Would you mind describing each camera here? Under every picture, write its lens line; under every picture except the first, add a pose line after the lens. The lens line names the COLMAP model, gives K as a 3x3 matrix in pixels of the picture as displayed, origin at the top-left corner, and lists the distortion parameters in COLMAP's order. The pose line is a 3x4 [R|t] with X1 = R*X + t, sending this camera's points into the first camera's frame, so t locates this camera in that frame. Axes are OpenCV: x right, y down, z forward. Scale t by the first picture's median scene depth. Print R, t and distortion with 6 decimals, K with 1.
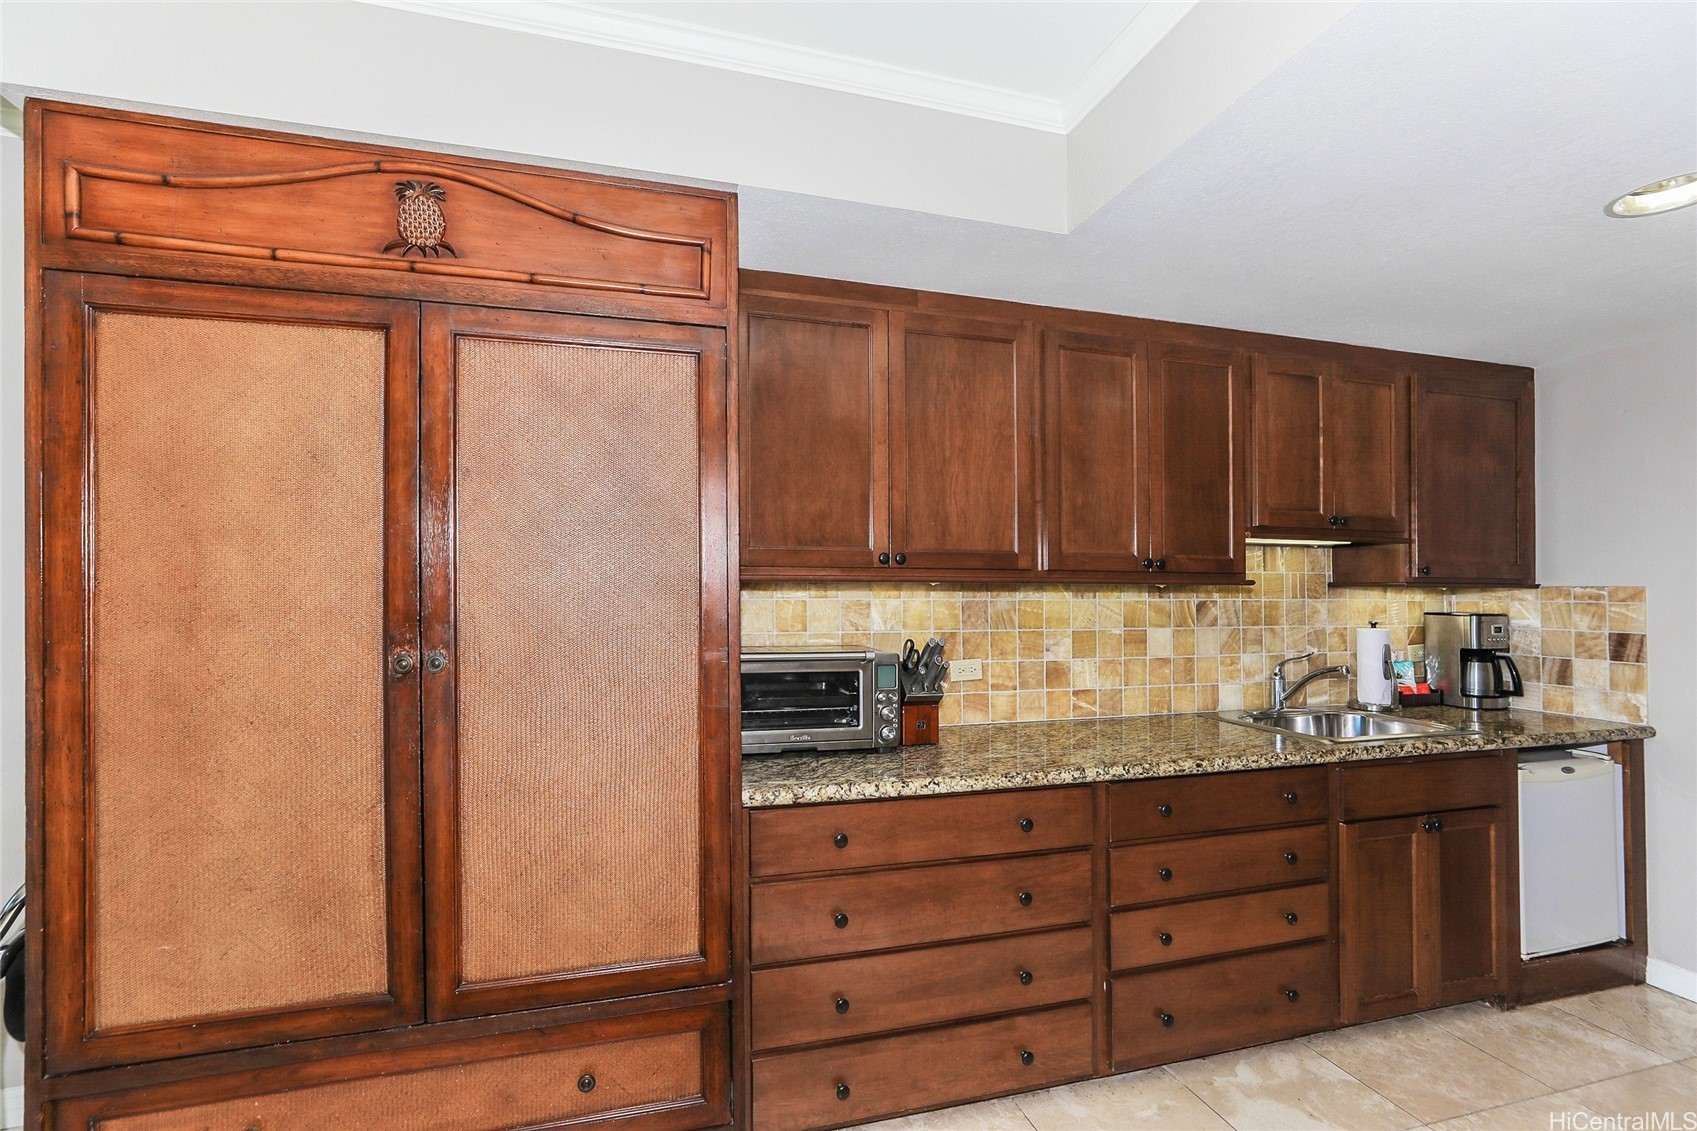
lens RADIAL K [[773.3, 0, 853.3], [0, 773.3, 585.5], [0, 0, 1]] dist [-0.018528, 0.007286]
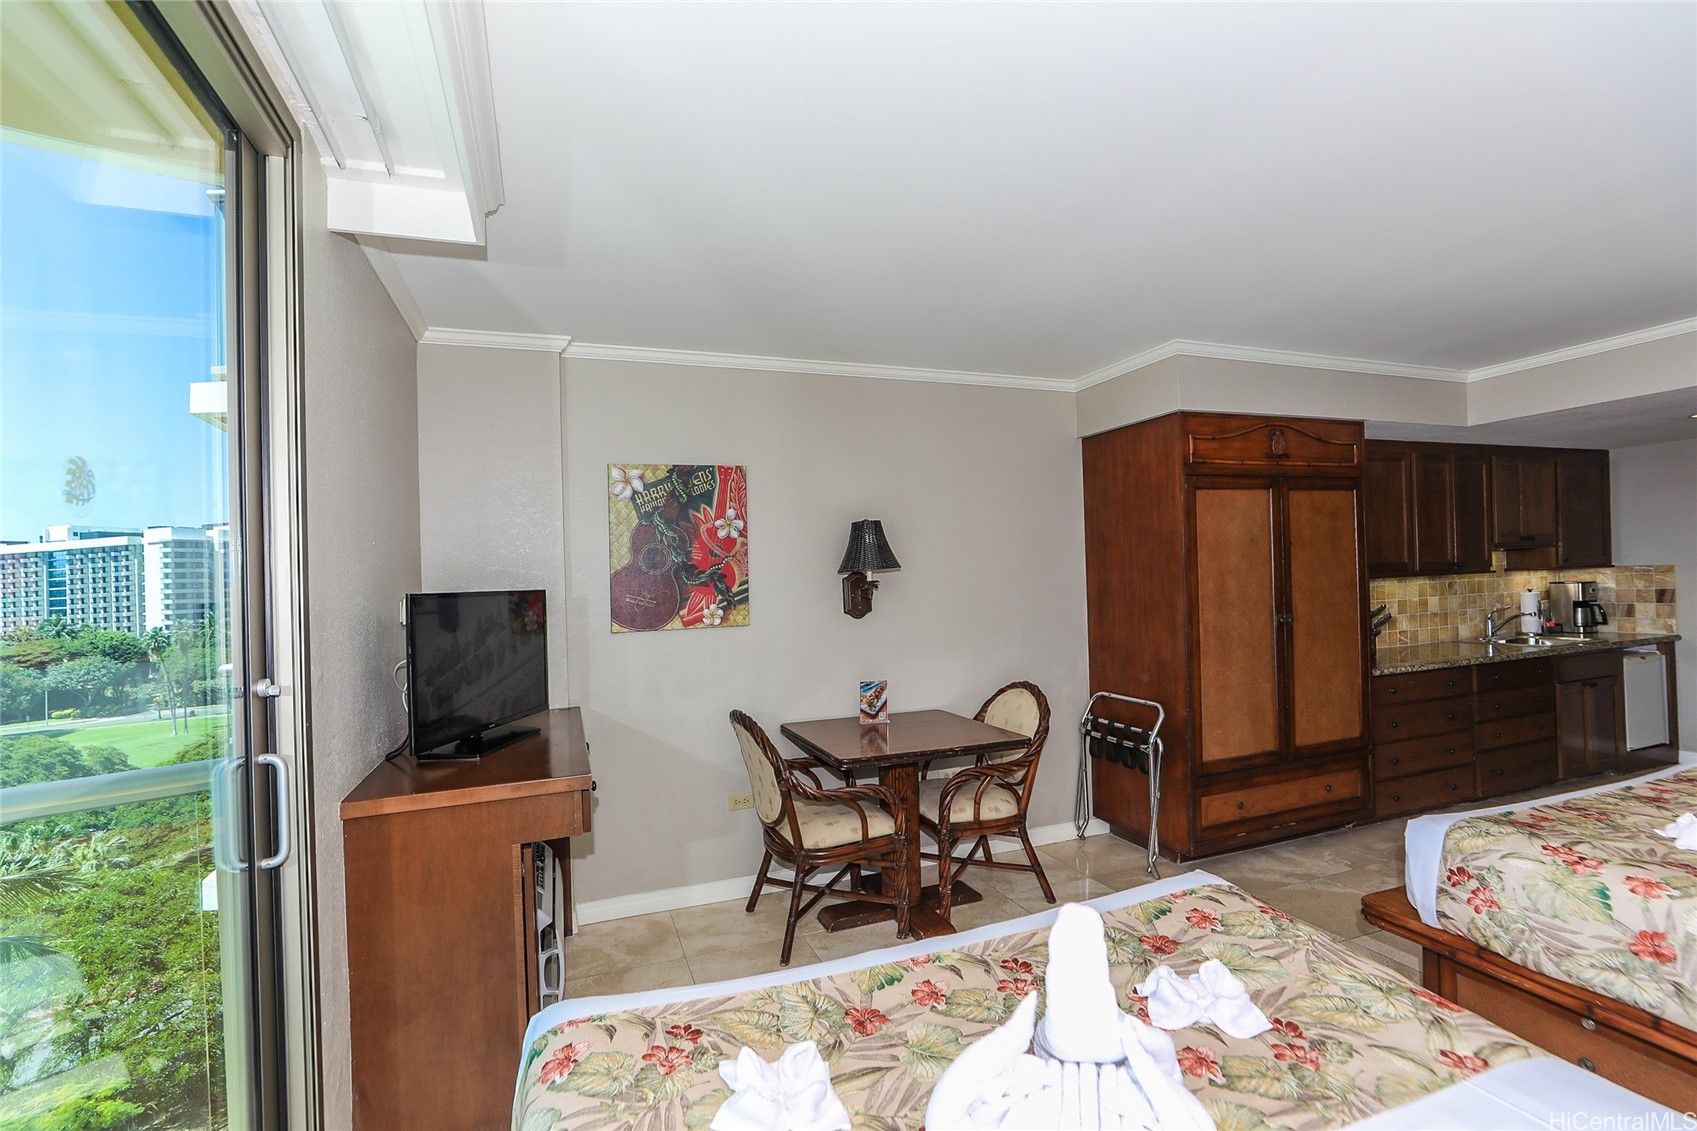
lens RADIAL K [[773.3, 0, 848.4], [0, 773.3, 585.9], [0, 0, 1]] dist [-0.018528, 0.007286]
pose [[0.996087, -0.041779, 0.077874, -1.448886], [0.040756, 0.999061, 0.014676, -0.069859], [-0.078414, -0.011445, 0.996855, -0.936524]]
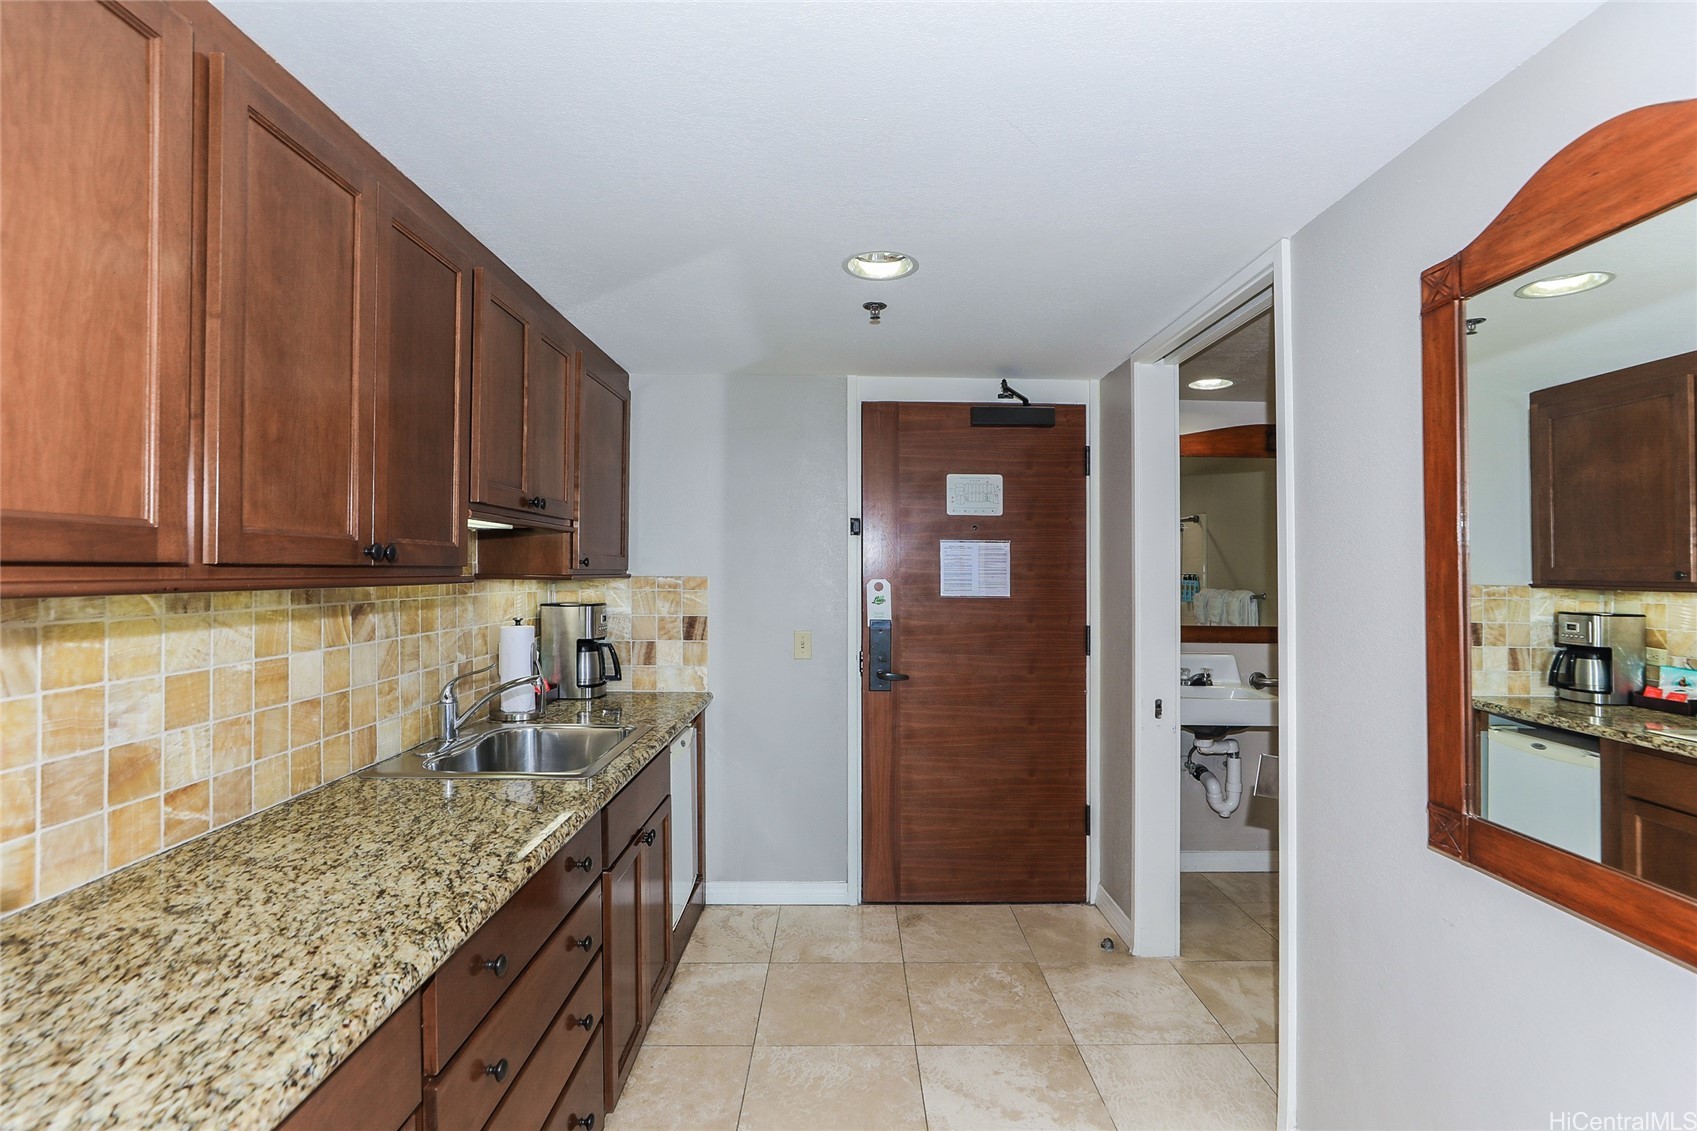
lens RADIAL K [[773.3, 0, 850.5], [0, 773.3, 556.2], [0, 0, 1]] dist [-0.018528, 0.007286]
pose [[0.274058, 0.012796, 0.961628, -0.094435], [-0.008830, 0.999903, -0.010788, -0.023424], [-0.961673, -0.005534, 0.274144, 0.508268]]
